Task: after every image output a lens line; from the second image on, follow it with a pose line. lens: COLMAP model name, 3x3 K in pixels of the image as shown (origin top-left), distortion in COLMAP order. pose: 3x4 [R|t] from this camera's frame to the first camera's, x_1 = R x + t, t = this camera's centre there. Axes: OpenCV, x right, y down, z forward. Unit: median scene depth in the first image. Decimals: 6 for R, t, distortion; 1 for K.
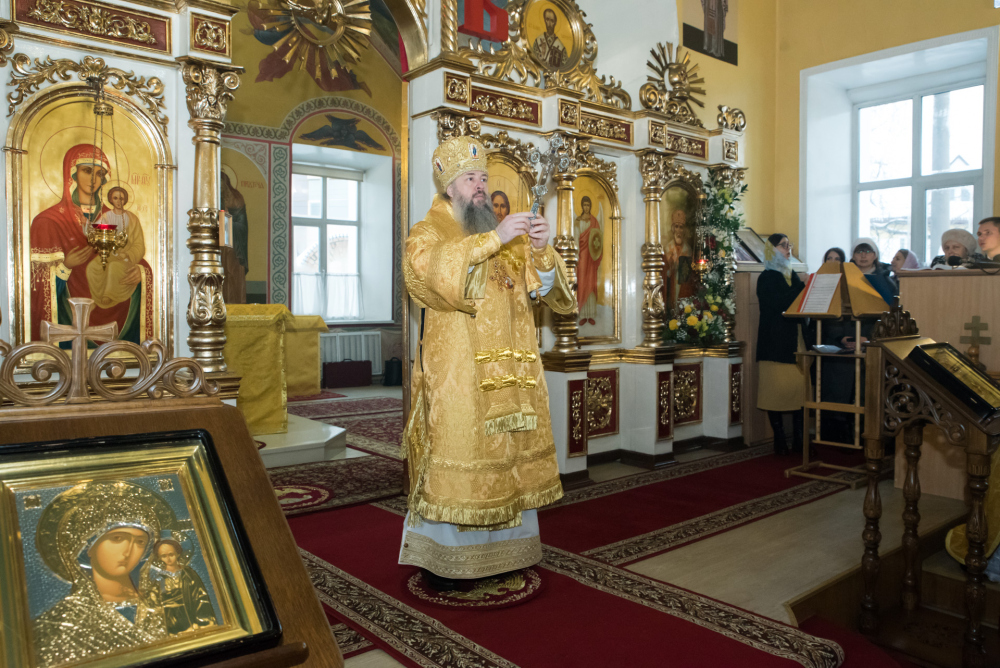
lens RADIAL K [[761.0, 0, 506.8], [0, 761.0, 329.3], [0, 0, 1]] dist [-0.106807, 0.135298]
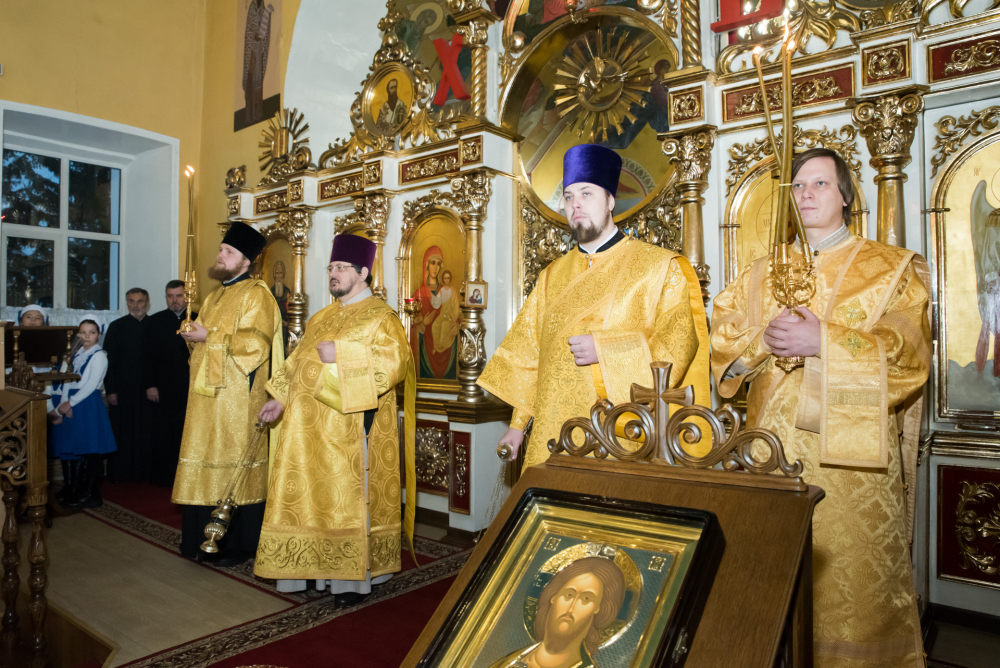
lens RADIAL K [[698.1, 0, 500.0], [0, 698.1, 330.3], [0, 0, 1]] dist [-0.135840, 0.095649]
pose [[0.192030, -0.015120, -0.981272, 0.627143], [-0.038228, 0.999007, -0.022874, -0.033341], [0.980644, 0.041904, 0.191262, 0.623554]]
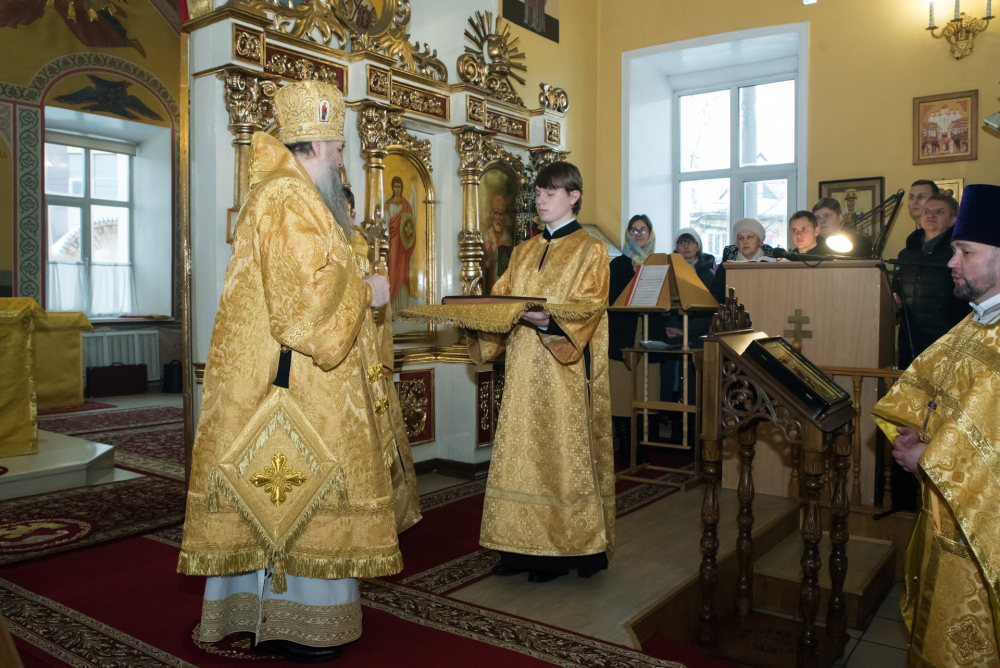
lens RADIAL K [[818.6, 0, 491.2], [0, 818.6, 325.9], [0, 0, 1]] dist [-0.099181, 0.111056]
pose [[0.974831, -0.006366, 0.222853, -0.003143], [0.006604, 0.999978, -0.000319, 0.001496], [-0.222846, 0.001783, 0.974852, 0.048065]]
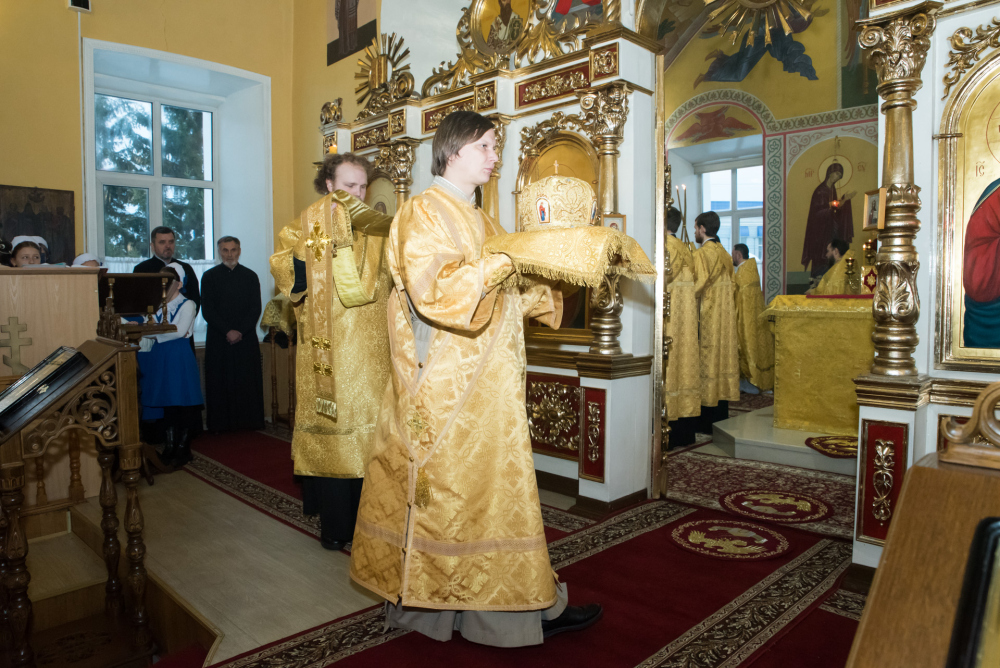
lens RADIAL K [[689.0, 0, 500.0], [0, 689.0, 334.0], [0, 0, 1]] dist [-0.144175, 0.098013]
pose [[0.075602, 0.056087, -0.995559, 0.487602], [-0.035114, 0.997947, 0.053555, -0.019206], [0.996520, 0.030909, 0.077417, 0.582752]]
